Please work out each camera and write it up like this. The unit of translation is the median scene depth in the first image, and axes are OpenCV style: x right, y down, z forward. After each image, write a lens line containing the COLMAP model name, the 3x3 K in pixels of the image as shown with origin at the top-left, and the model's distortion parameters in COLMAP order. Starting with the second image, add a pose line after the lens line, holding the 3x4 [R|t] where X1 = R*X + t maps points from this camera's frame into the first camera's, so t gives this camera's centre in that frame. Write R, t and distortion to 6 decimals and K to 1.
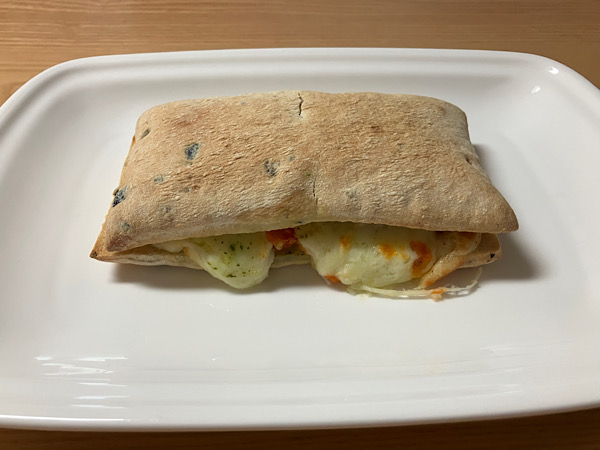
lens RADIAL K [[527.5, 0, 297.5], [0, 527.5, 225.7], [0, 0, 1]] dist [0.055627, -0.025162]
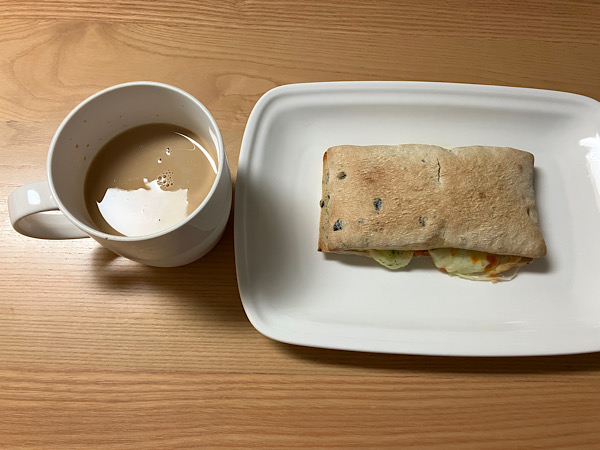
lens RADIAL K [[527.5, 0, 301.2], [0, 527.5, 225.7], [0, 0, 1]] dist [0.055627, -0.025162]
pose [[0.997744, 0.055594, 0.037632, -0.534062], [-0.066803, 0.877668, 0.474590, -0.930383], [-0.006644, -0.476034, 0.879402, -0.625991]]
